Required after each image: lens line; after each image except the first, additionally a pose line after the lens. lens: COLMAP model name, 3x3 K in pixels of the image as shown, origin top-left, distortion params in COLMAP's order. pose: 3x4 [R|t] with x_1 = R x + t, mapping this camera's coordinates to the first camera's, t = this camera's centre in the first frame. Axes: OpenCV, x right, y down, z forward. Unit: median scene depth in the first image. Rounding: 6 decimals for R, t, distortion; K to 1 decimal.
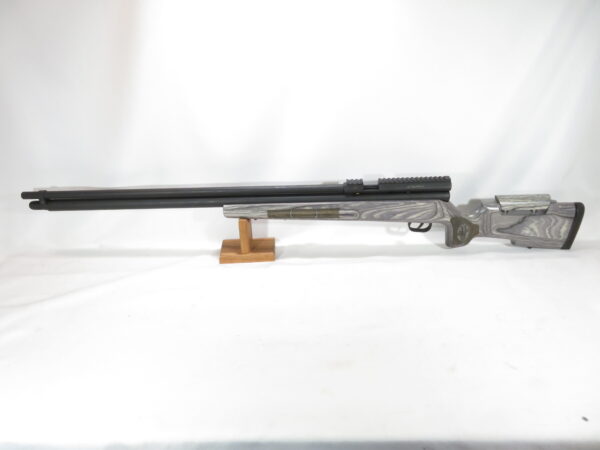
lens RADIAL K [[431.2, 0, 298.3], [0, 431.2, 225.1], [0, 0, 1]] dist [-0.022782, 0.013051]
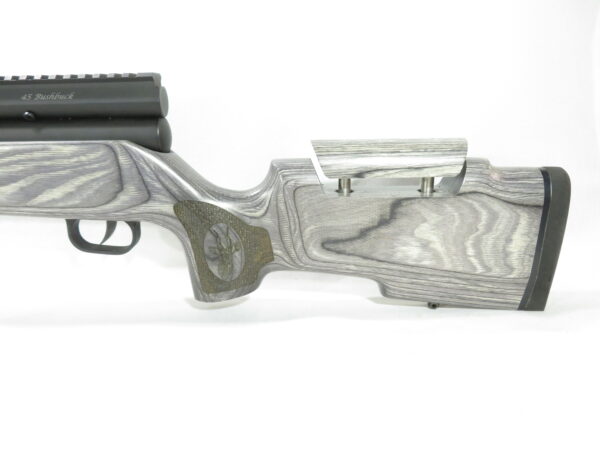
lens RADIAL K [[431.2, 0, 300.4], [0, 431.2, 225.2], [0, 0, 1]] dist [-0.022782, 0.013051]
pose [[0.998691, 0.020001, 0.047069, 0.433570], [-0.008971, 0.974596, -0.223791, 0.072027], [-0.050350, 0.223076, 0.973500, 0.678211]]
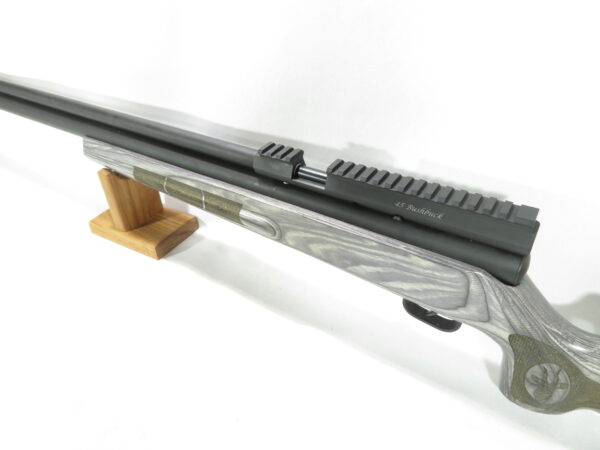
lens RADIAL K [[431.2, 0, 298.1], [0, 431.2, 225.6], [0, 0, 1]] dist [-0.022782, 0.013051]
pose [[0.836275, 0.318616, -0.446238, 0.337227], [-0.254521, 0.946421, 0.198763, -0.117022], [0.485658, -0.052644, 0.872562, 0.635832]]
